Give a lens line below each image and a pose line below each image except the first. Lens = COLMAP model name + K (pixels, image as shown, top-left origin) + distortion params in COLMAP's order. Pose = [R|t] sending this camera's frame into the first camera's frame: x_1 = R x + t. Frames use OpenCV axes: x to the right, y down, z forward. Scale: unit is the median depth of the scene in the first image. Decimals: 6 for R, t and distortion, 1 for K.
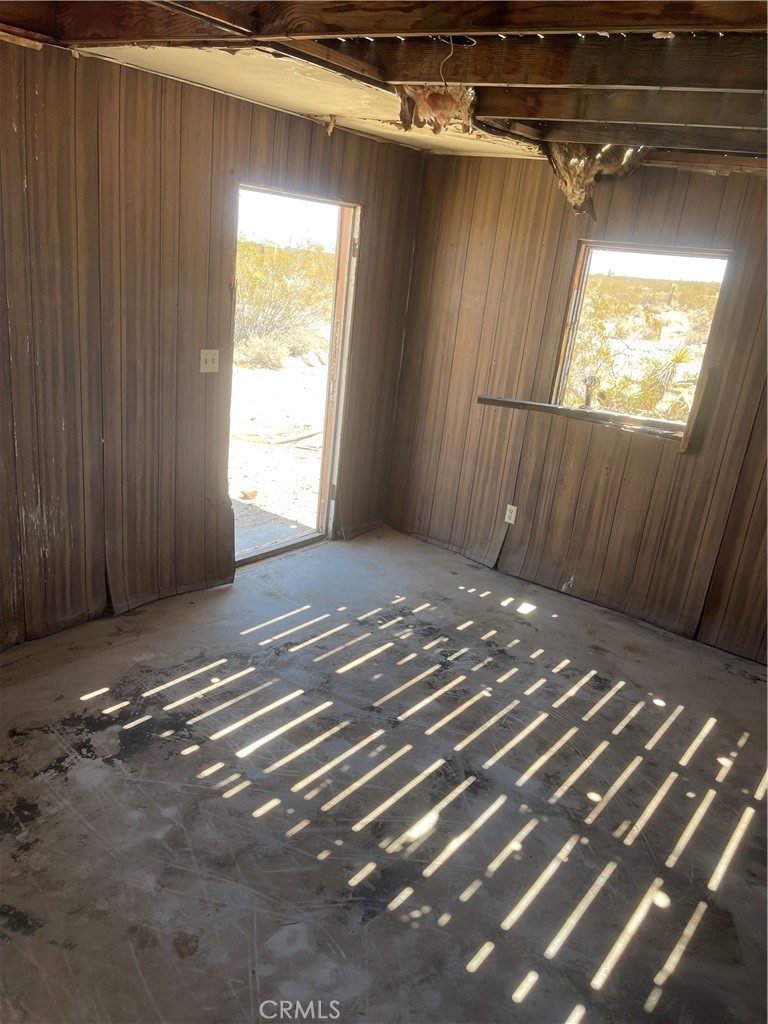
lens RADIAL K [[772.8, 0, 383.7], [0, 772.8, 518.6], [0, 0, 1]] dist [0.082174, -0.110449]
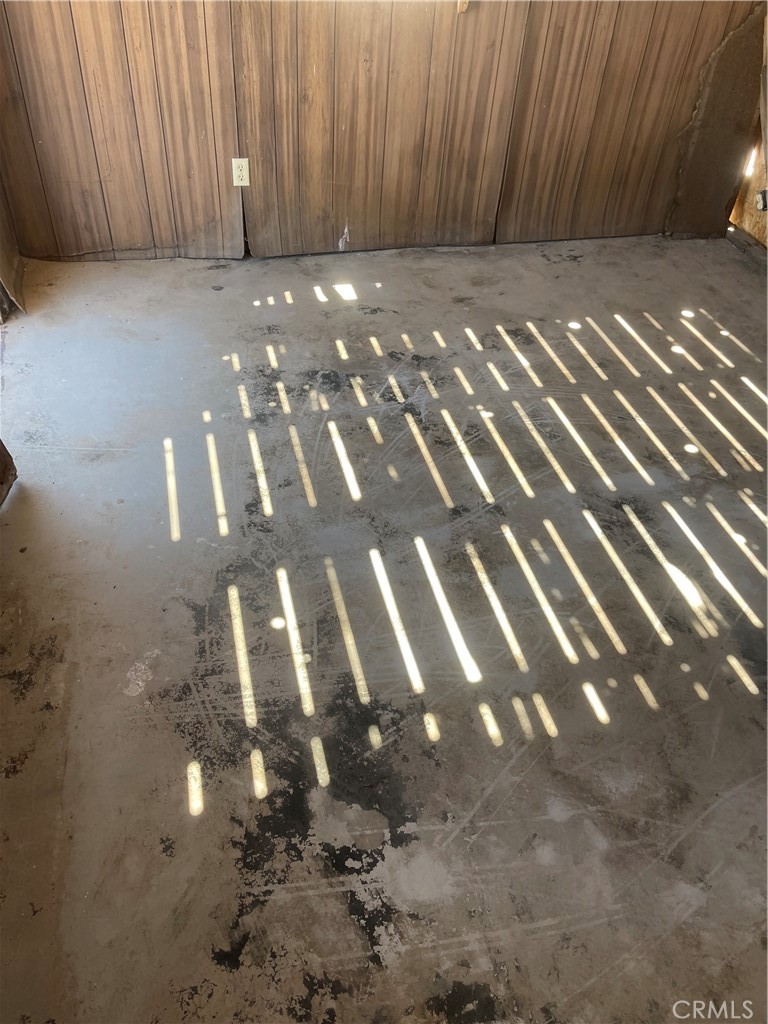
lens RADIAL K [[788.1, 0, 384.2], [0, 788.1, 498.4], [0, 0, 1]] dist [0.088470, -0.118753]
pose [[0.611214, -0.575056, 0.543809, -0.448336], [0.252114, 0.792761, 0.554949, -0.197175], [-0.750237, -0.202091, 0.629527, 0.562551]]
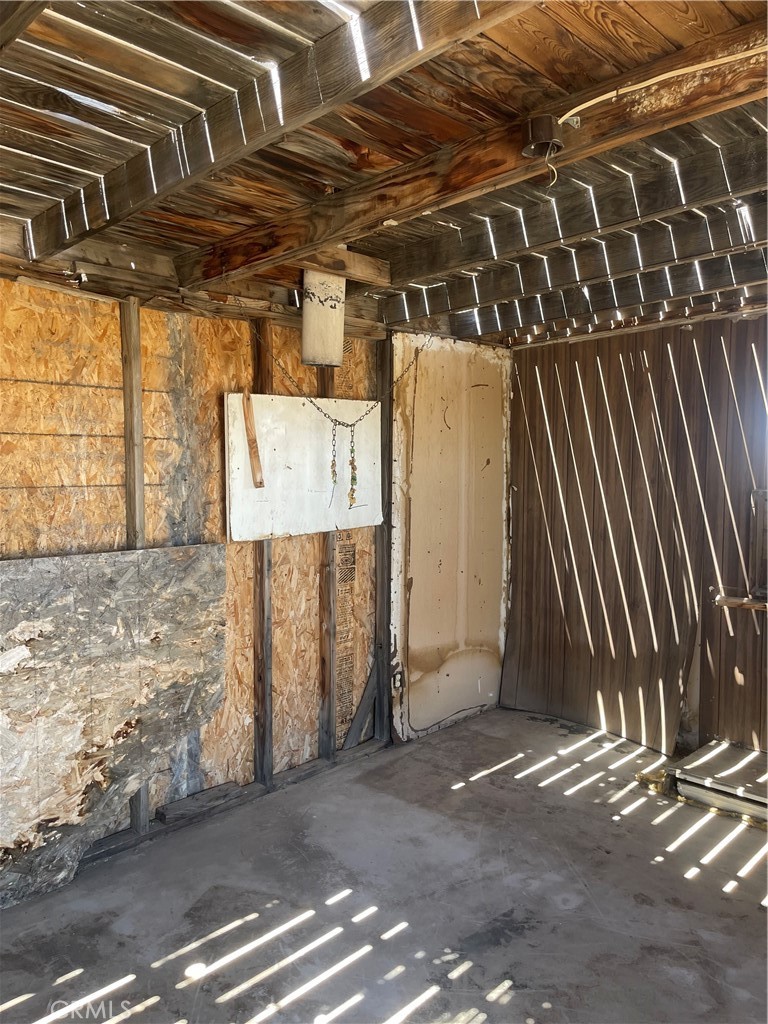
lens RADIAL K [[772.8, 0, 383.7], [0, 772.8, 518.6], [0, 0, 1]] dist [0.082174, -0.110449]
pose [[-0.989121, -0.114395, 0.092487, 0.065829], [-0.068322, 0.914029, 0.399855, -0.328266], [-0.130277, 0.389186, -0.911900, 1.202297]]
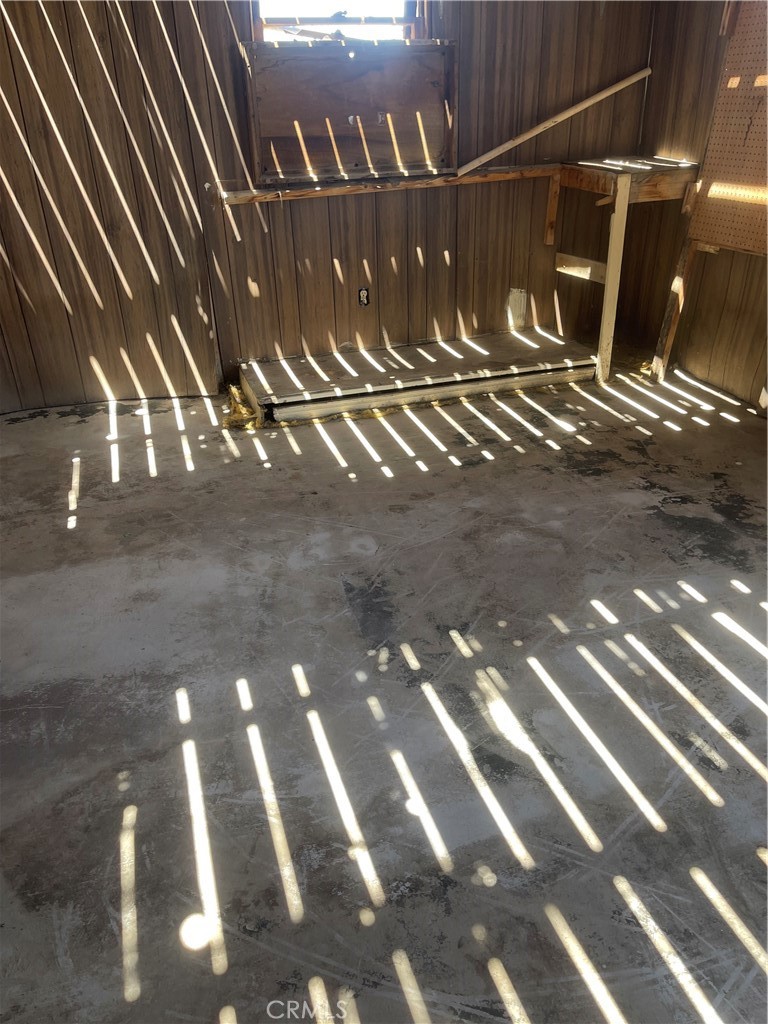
lens RADIAL K [[772.8, 0, 383.7], [0, 772.8, 518.6], [0, 0, 1]] dist [0.082174, -0.110449]
pose [[-0.562311, 0.315750, -0.764270, 0.442753], [-0.297779, 0.784908, 0.543366, -0.058651], [0.771450, 0.533124, -0.347339, 0.828196]]
